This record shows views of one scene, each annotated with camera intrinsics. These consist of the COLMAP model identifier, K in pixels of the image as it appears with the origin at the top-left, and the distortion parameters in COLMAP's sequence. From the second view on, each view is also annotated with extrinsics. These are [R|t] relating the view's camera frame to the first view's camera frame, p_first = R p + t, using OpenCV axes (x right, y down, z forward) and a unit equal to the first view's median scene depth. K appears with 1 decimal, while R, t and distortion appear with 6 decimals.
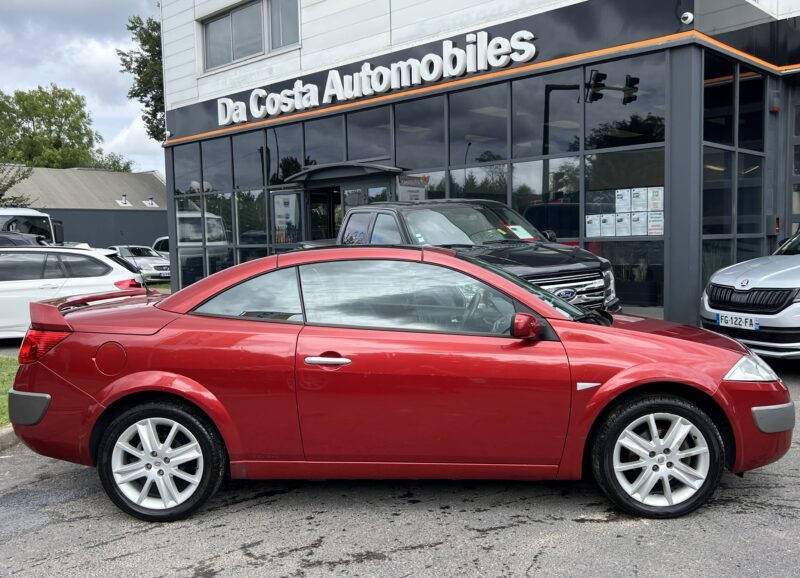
lens RADIAL K [[794.3, 0, 406.8], [0, 794.3, 306.2], [0, 0, 1]] dist [0.033201, 0.000000]
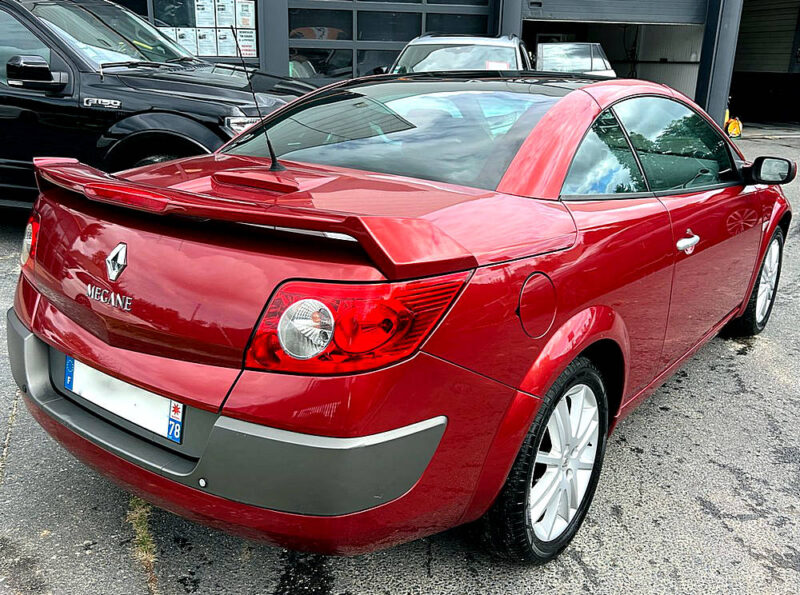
lens RADIAL K [[769.9, 0, 401.7], [0, 769.9, 297.4], [0, 0, 1]] dist [0.007355, 0.000000]
pose [[0.547456, -0.217271, 0.808137, -0.326583], [0.036563, 0.970995, 0.236287, -0.022755], [-0.836035, -0.099809, 0.539521, 0.328542]]
